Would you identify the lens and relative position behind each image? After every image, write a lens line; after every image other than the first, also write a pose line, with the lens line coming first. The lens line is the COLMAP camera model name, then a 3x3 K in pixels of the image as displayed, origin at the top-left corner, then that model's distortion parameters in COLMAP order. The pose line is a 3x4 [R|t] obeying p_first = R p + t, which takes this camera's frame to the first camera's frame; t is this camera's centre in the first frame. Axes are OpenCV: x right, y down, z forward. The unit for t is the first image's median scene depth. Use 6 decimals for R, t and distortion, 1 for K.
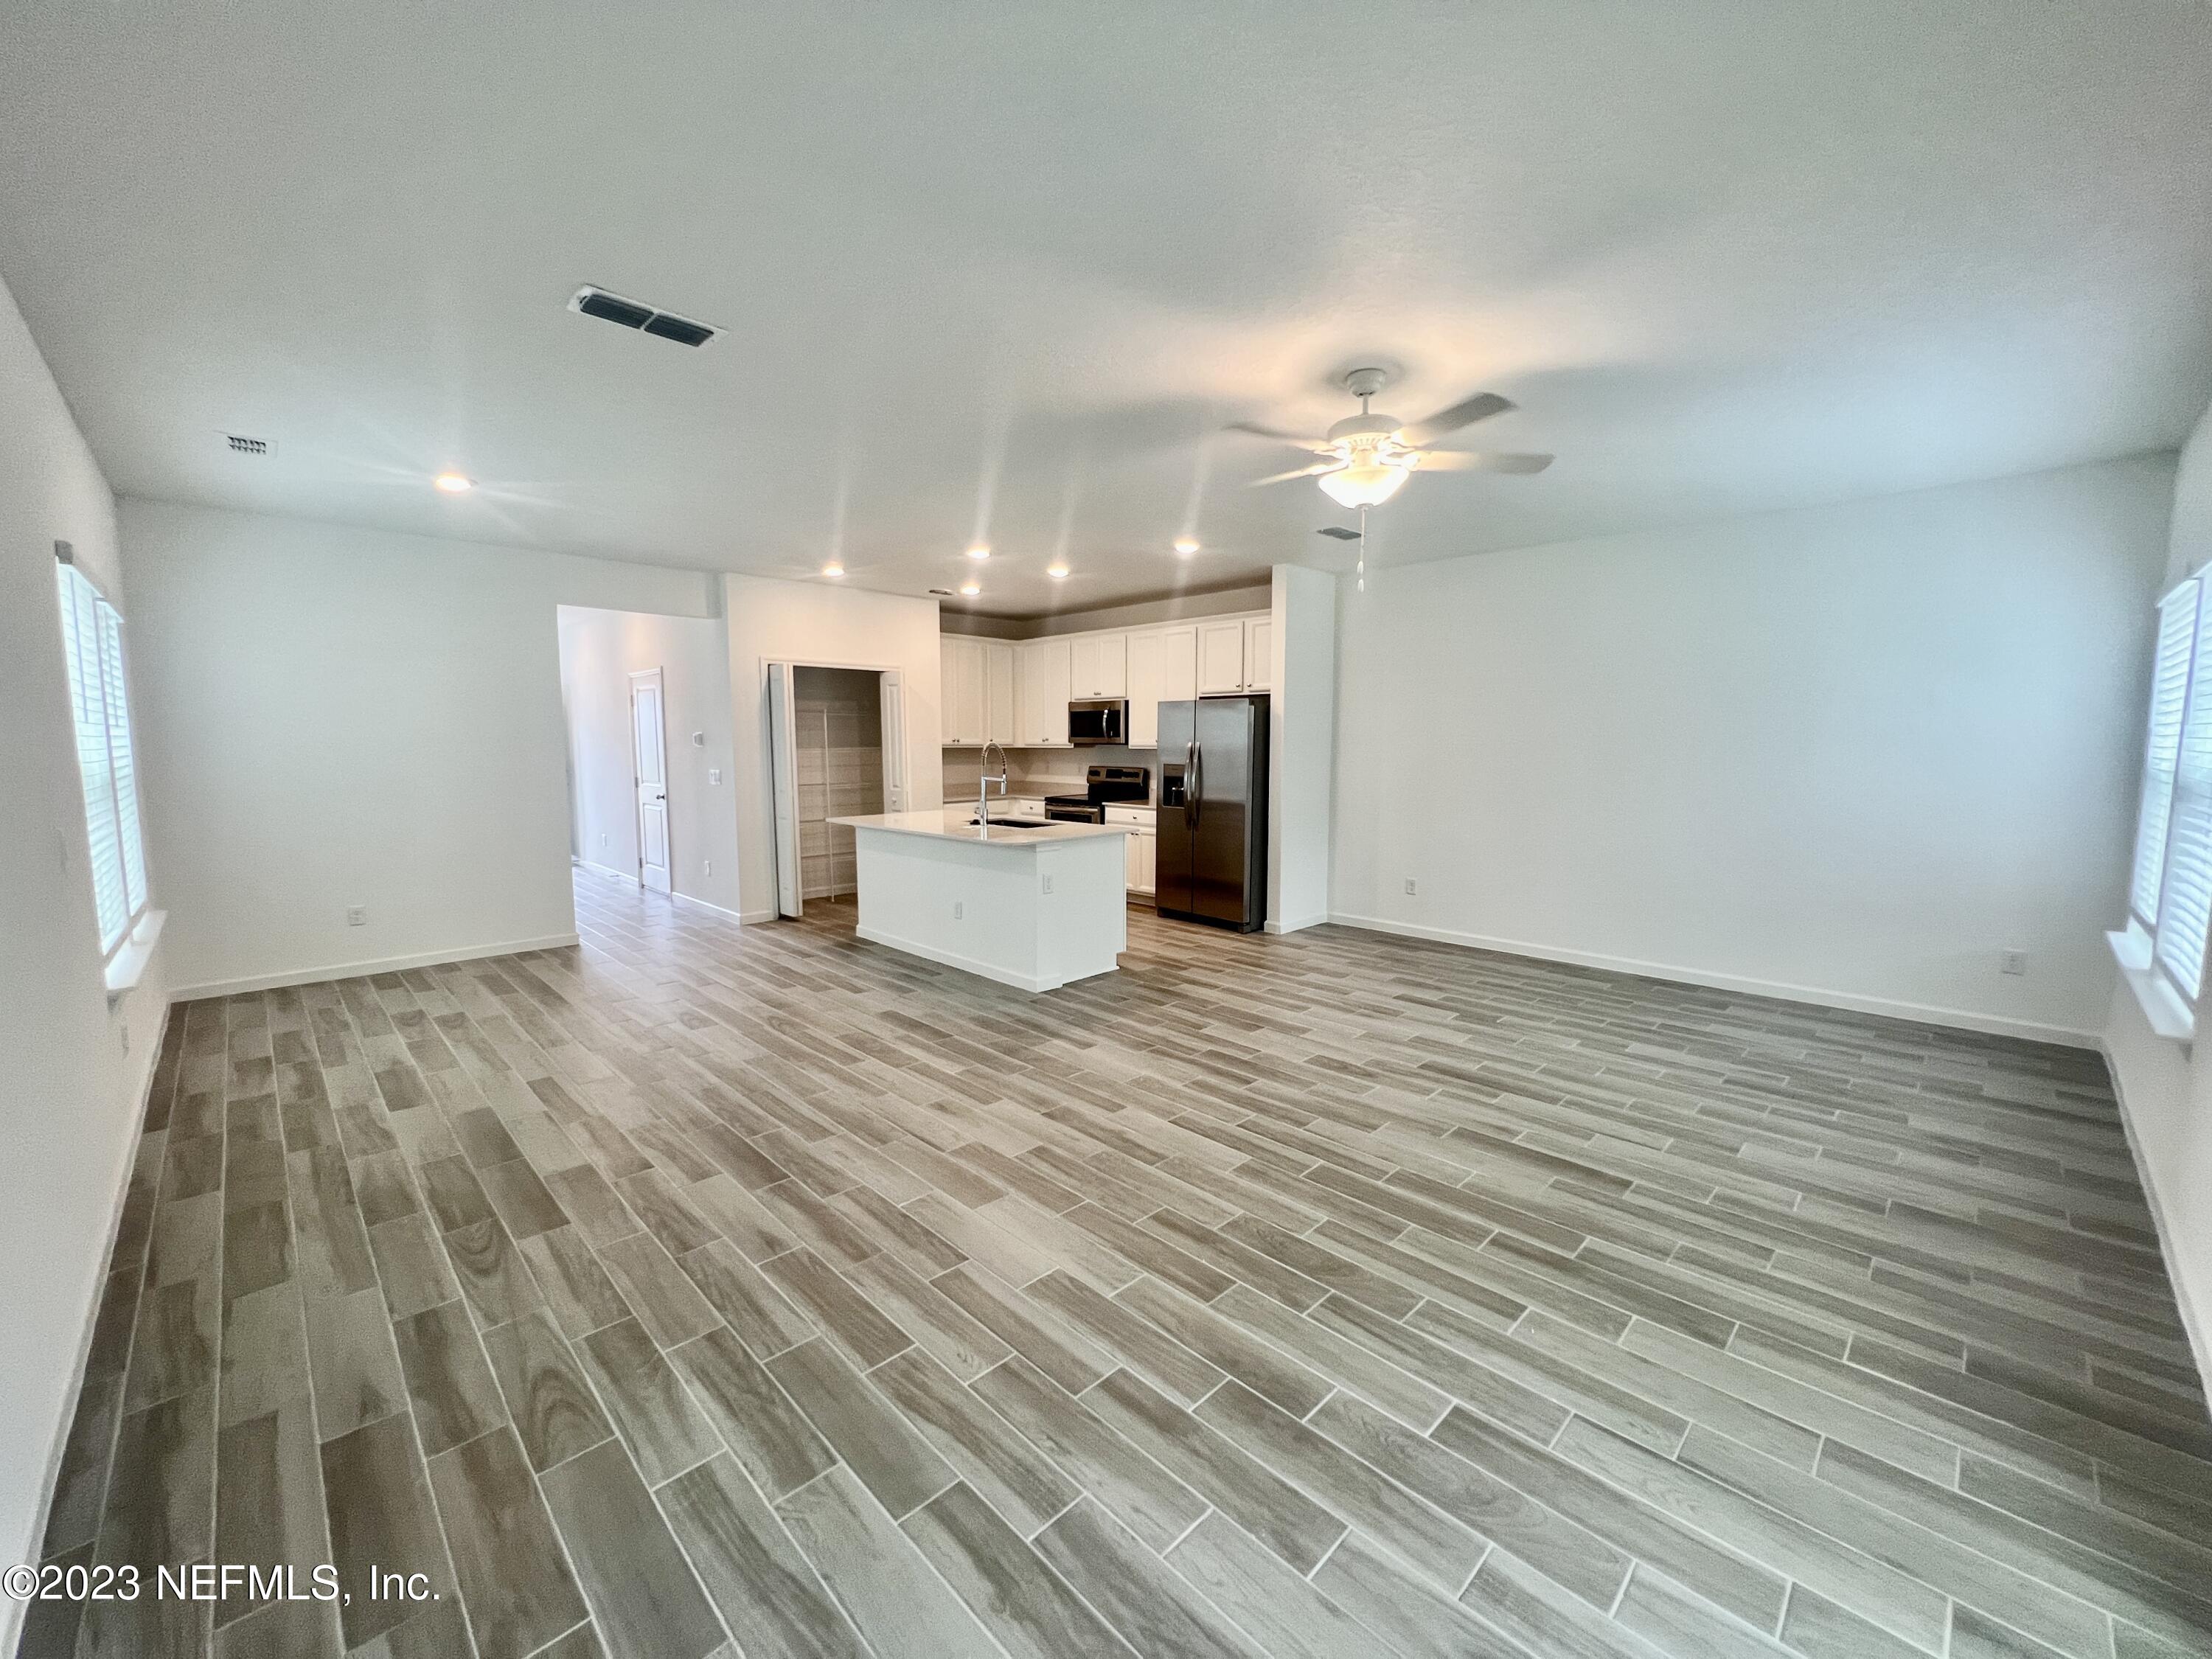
lens RADIAL K [[883.3, 0, 1104.3], [0, 883.3, 829.6], [0, 0, 1]] dist [-0.000808, 0.000044]
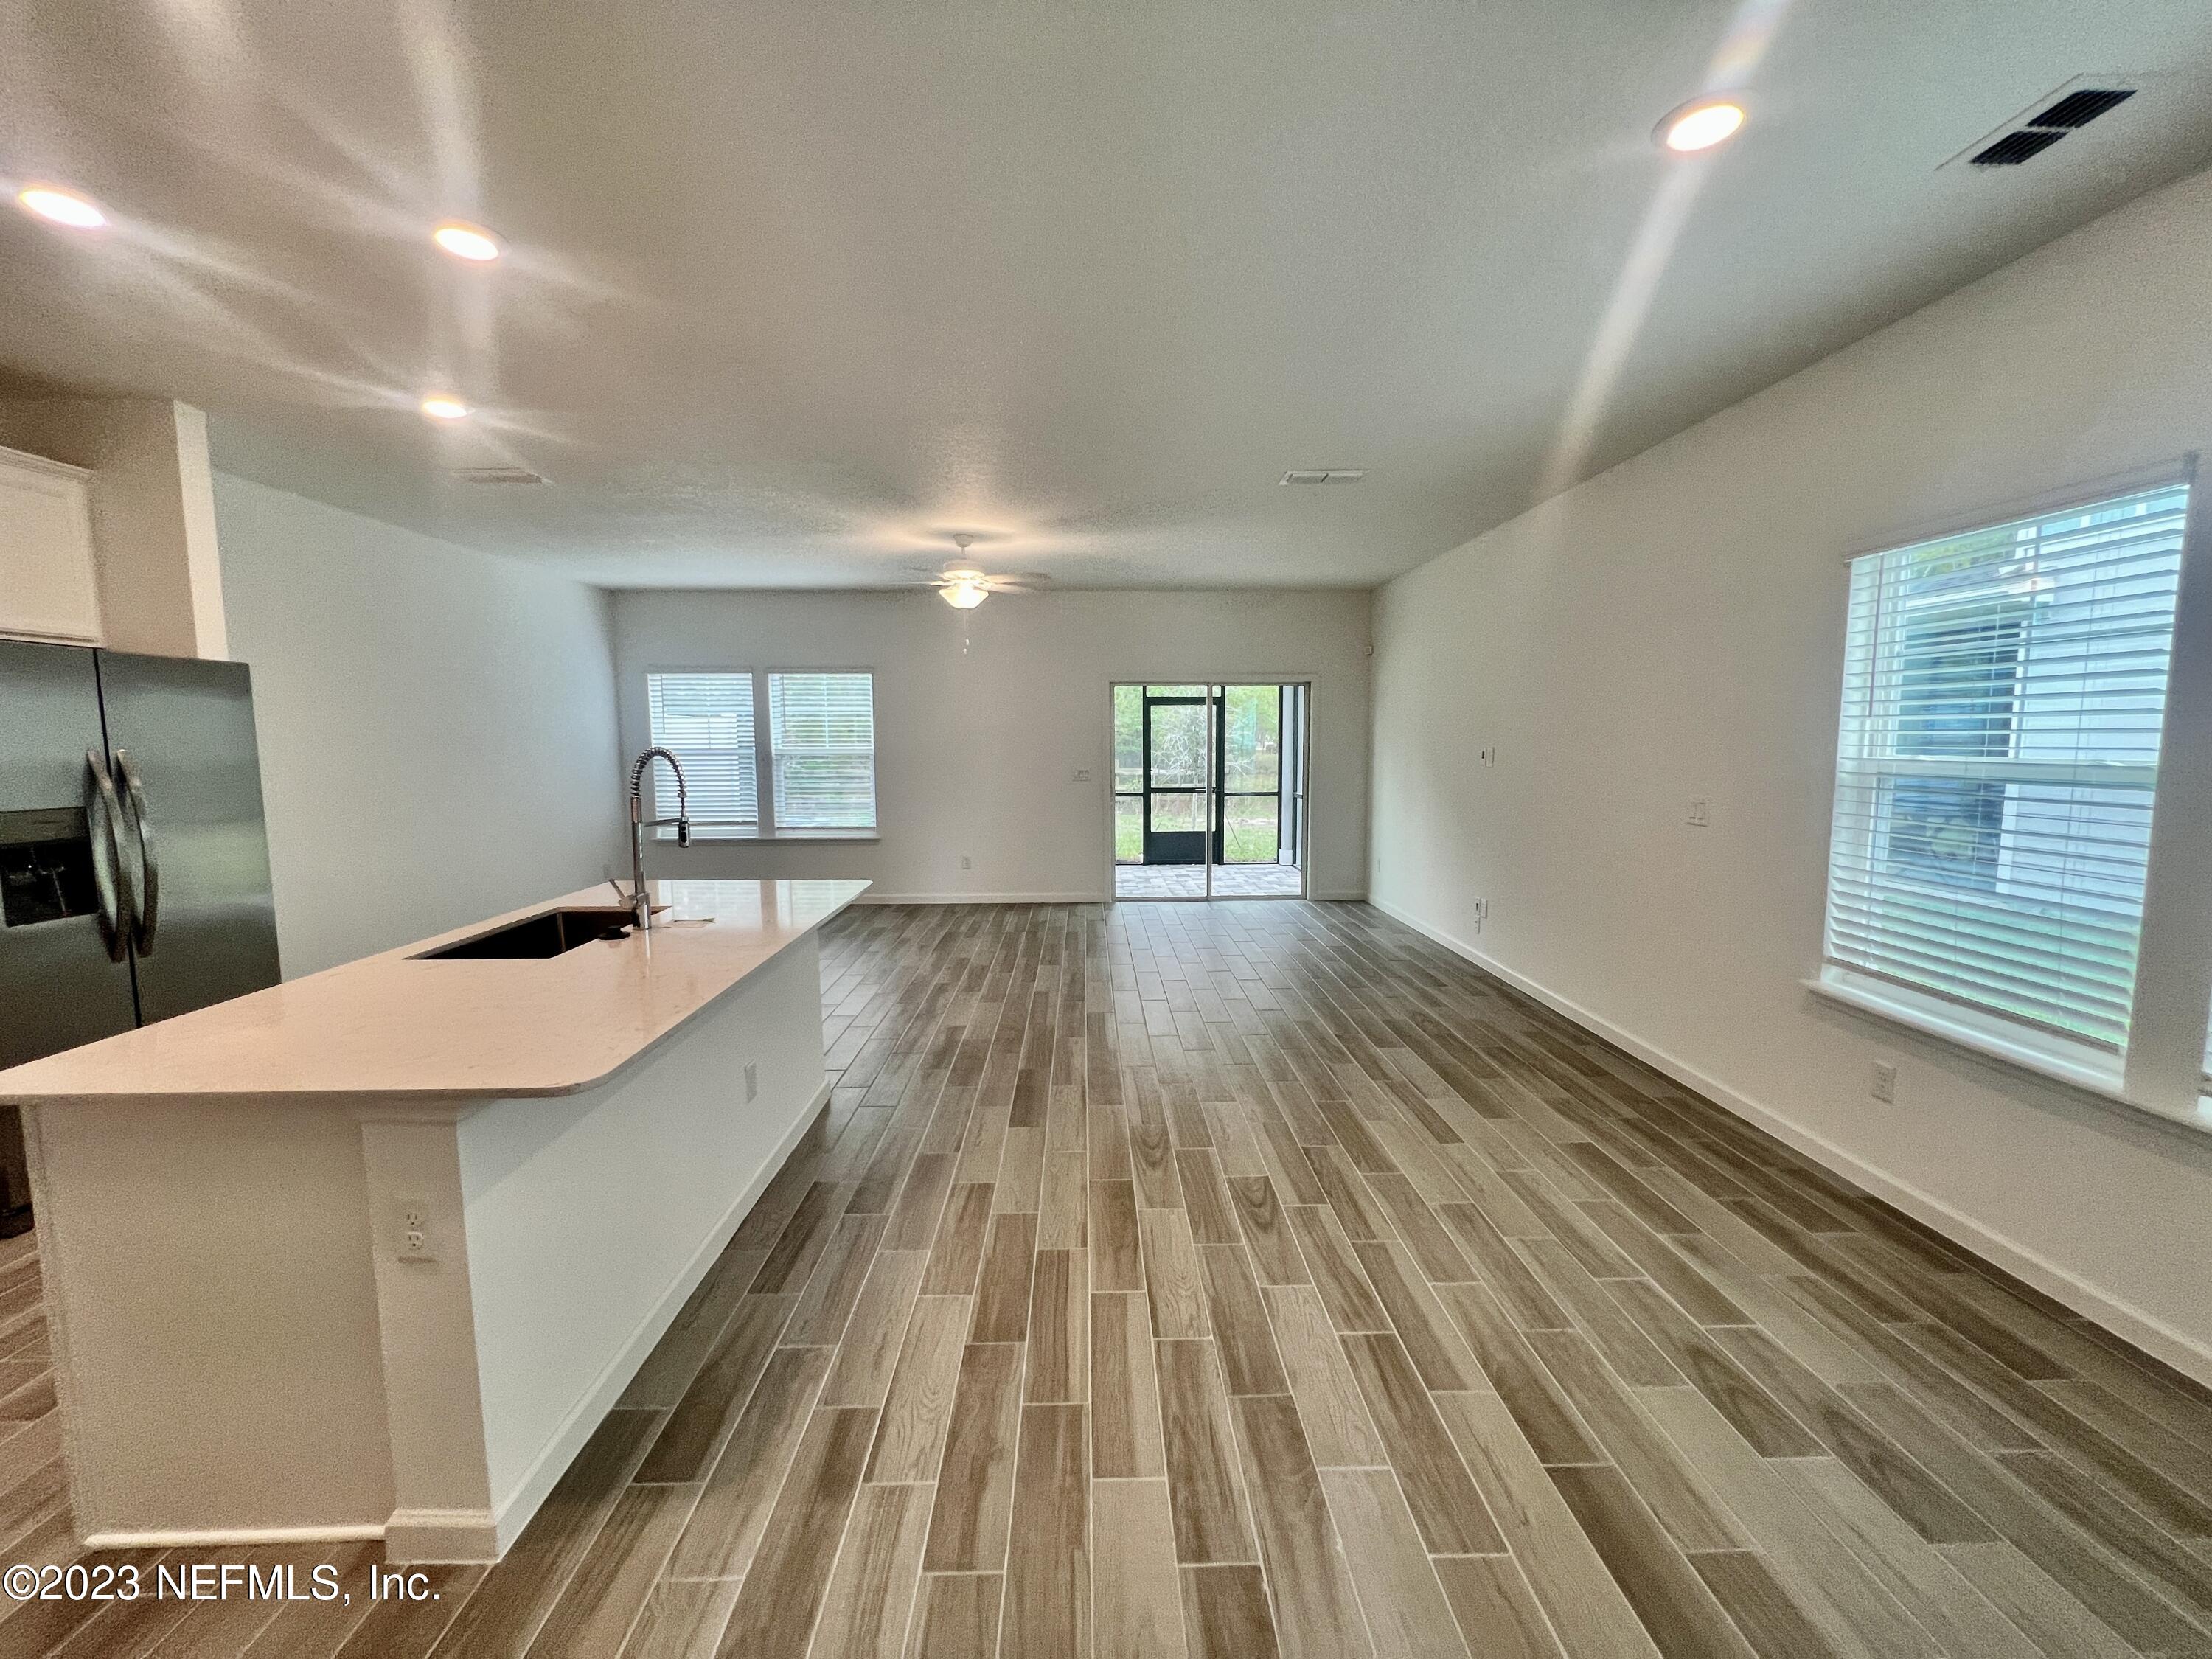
lens RADIAL K [[876.8, 0, 1099.3], [0, 876.8, 824.6], [0, 0, 1]] dist [-0.013724, -0.000163]
pose [[-0.725542, -0.063835, 0.685211, -1.142828], [0.075153, 0.982384, 0.171096, -0.217855], [-0.684062, 0.175633, -0.707964, 2.129698]]
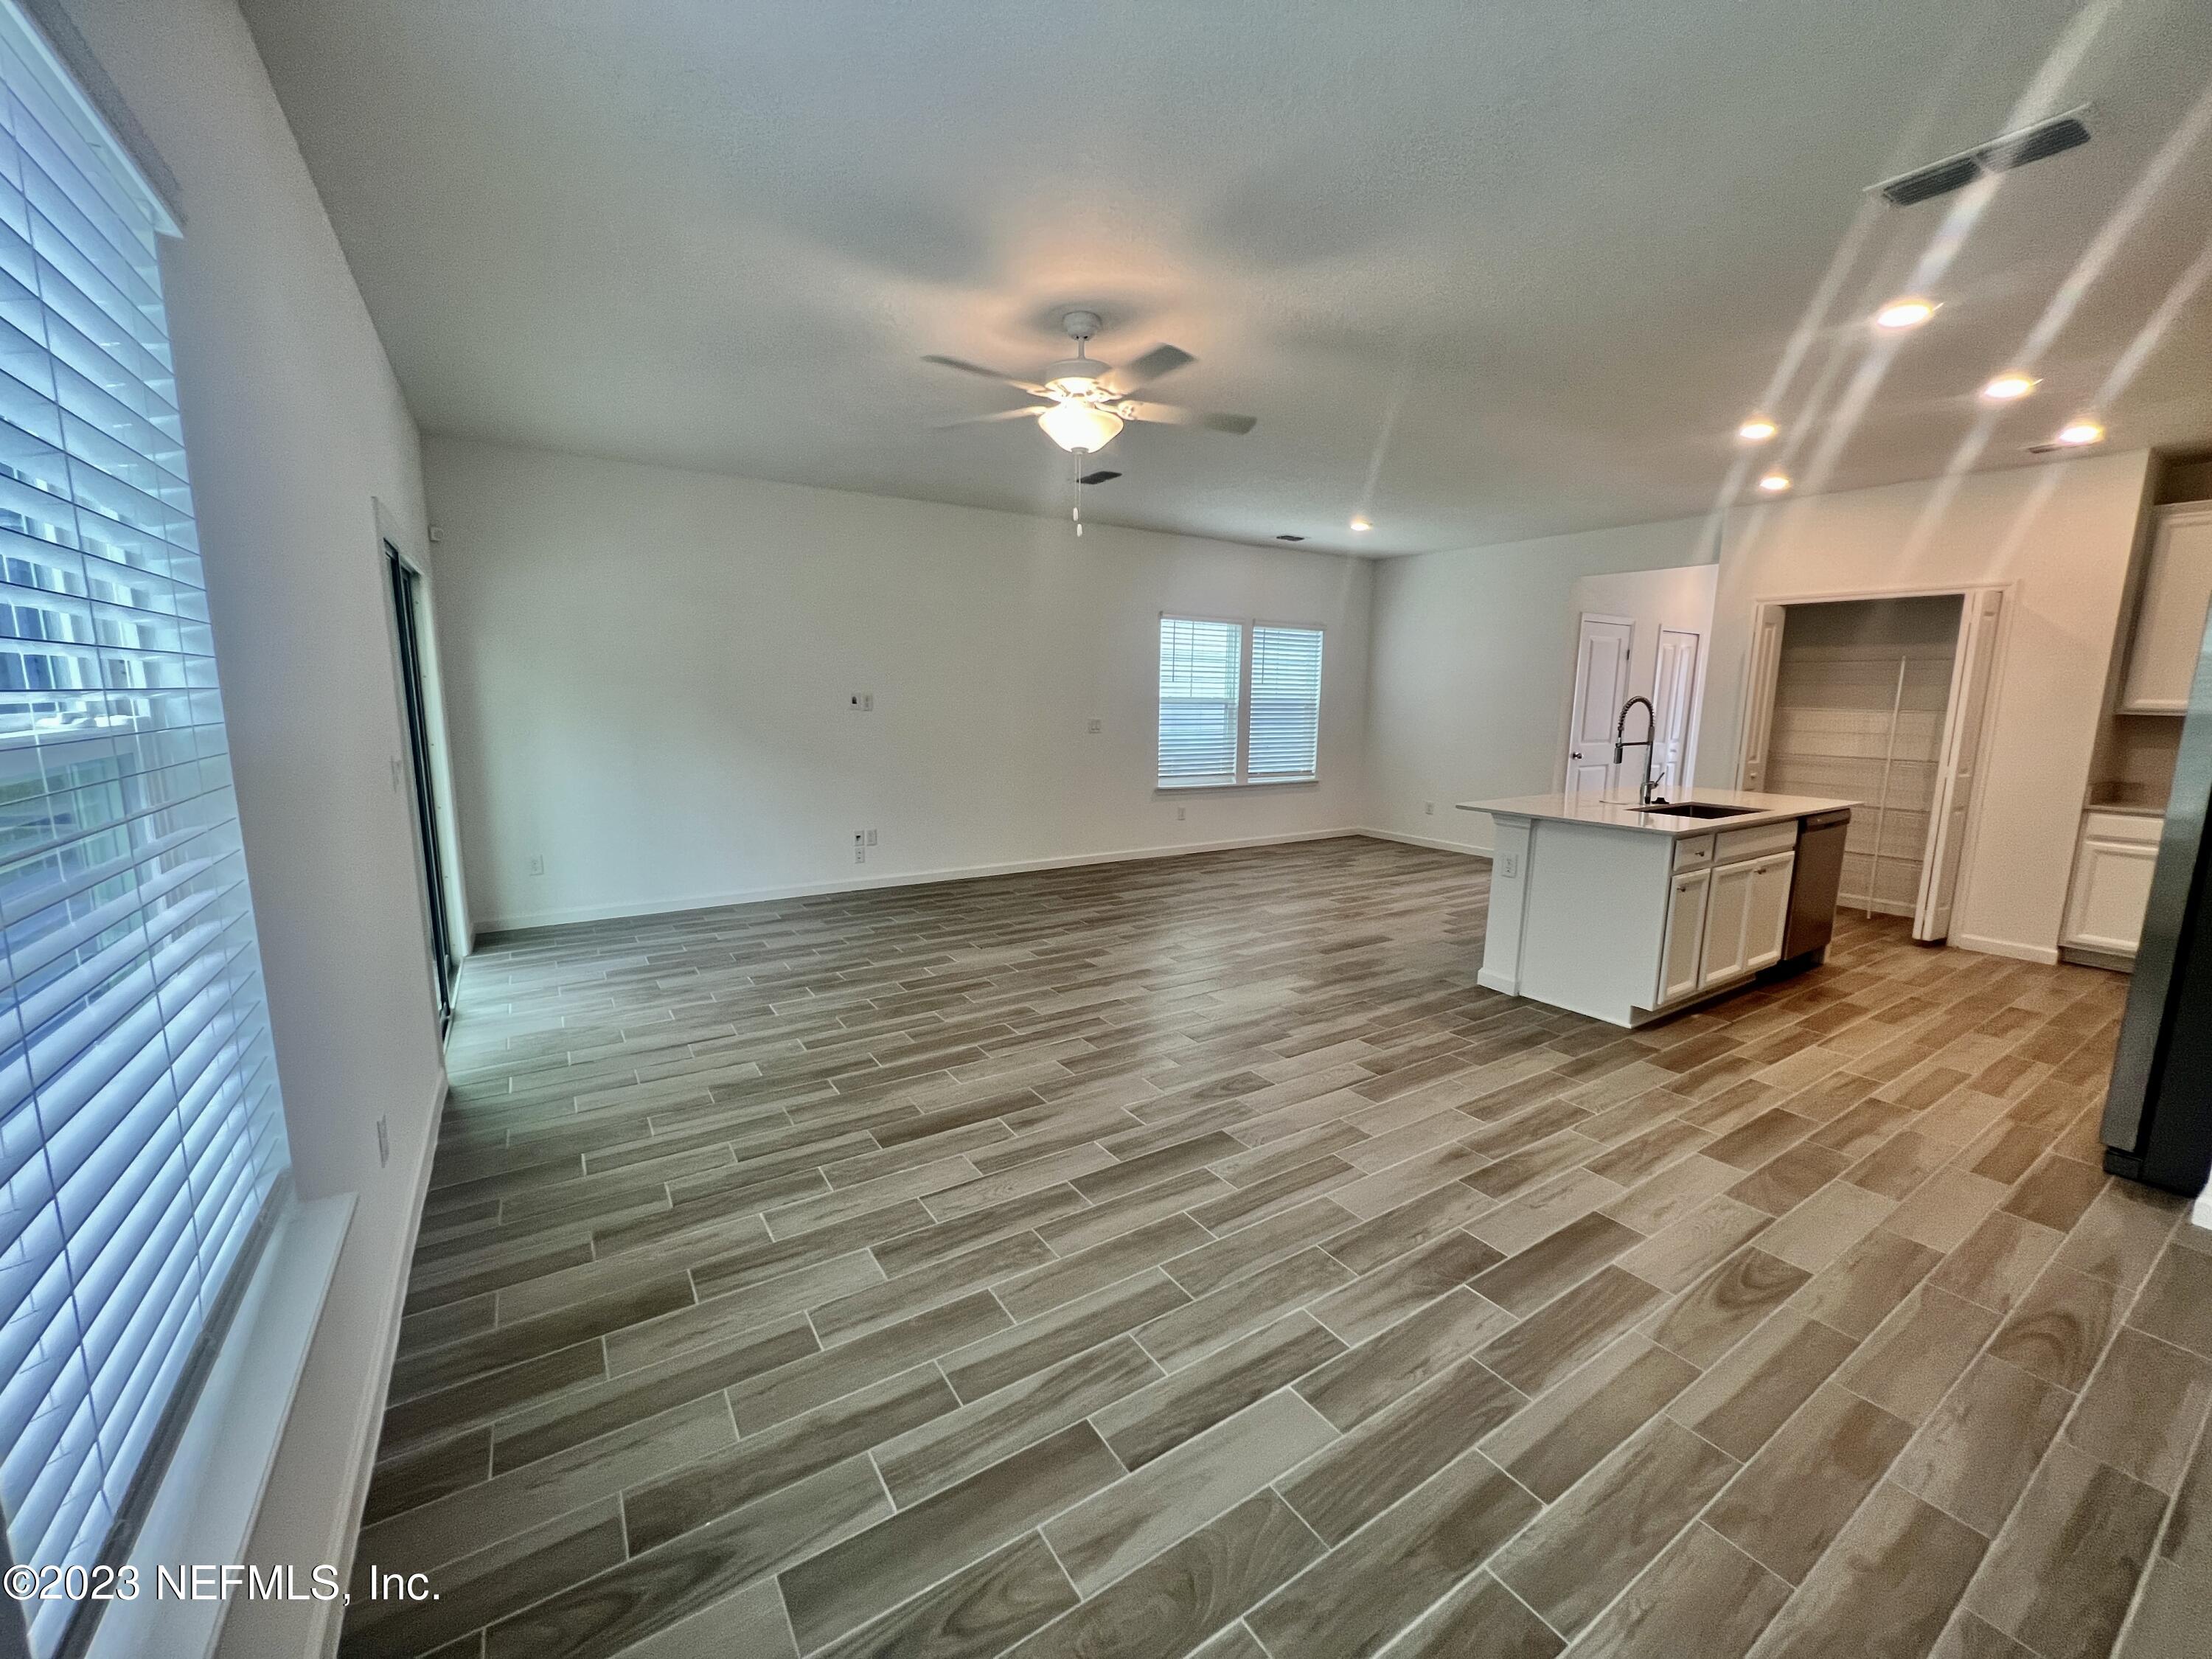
lens RADIAL K [[883.3, 0, 1104.3], [0, 883.3, 829.6], [0, 0, 1]] dist [-0.000808, 0.000044]
pose [[-0.199876, 0.150420, -0.968206, 1.323091], [-0.113222, 0.977981, 0.175312, -0.121306], [0.973258, 0.144663, -0.178444, 1.257771]]
